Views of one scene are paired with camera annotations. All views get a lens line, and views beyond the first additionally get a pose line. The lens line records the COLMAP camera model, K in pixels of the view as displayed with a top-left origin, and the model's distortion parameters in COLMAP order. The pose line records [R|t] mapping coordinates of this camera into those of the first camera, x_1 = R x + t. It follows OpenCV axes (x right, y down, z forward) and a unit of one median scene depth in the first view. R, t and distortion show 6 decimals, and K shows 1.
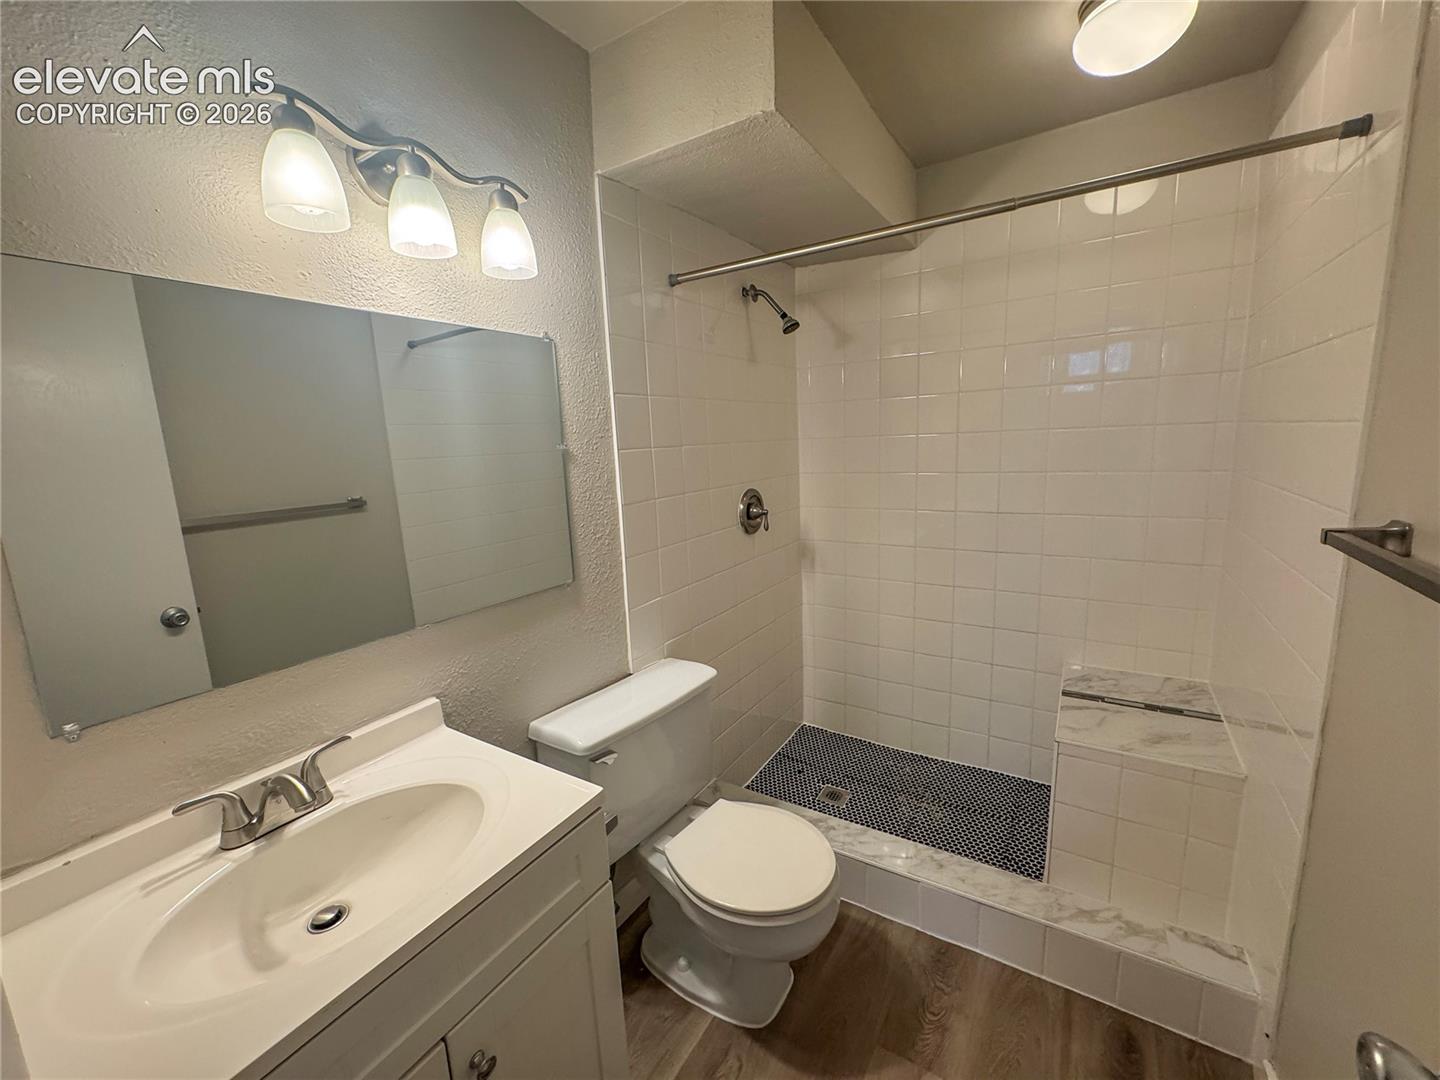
lens RADIAL K [[574.6, 0, 715.6], [0, 574.6, 544.8], [0, 0, 1]] dist [-0.003996, 0.000436]
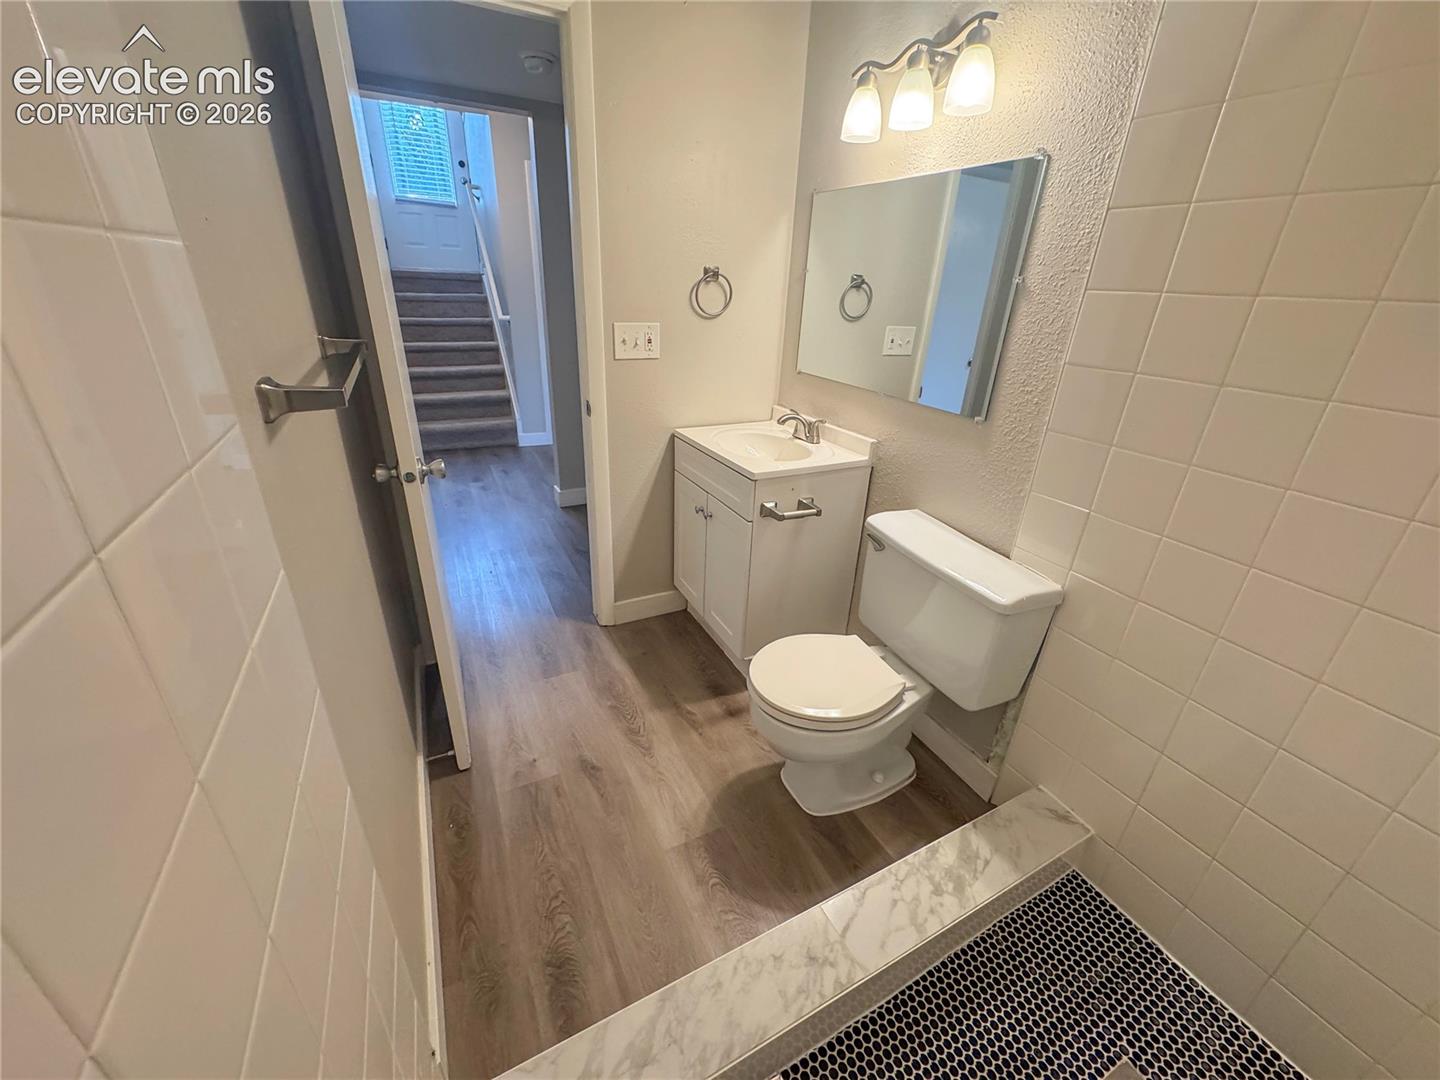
lens RADIAL K [[574.6, 0, 722.8], [0, 574.6, 534.3], [0, 0, 1]] dist [-0.003996, 0.000436]
pose [[-0.510341, 0.371014, -0.775822, 0.916791], [-0.158036, 0.846323, 0.508687, -0.227736], [0.845326, 0.382212, -0.373280, 1.134100]]
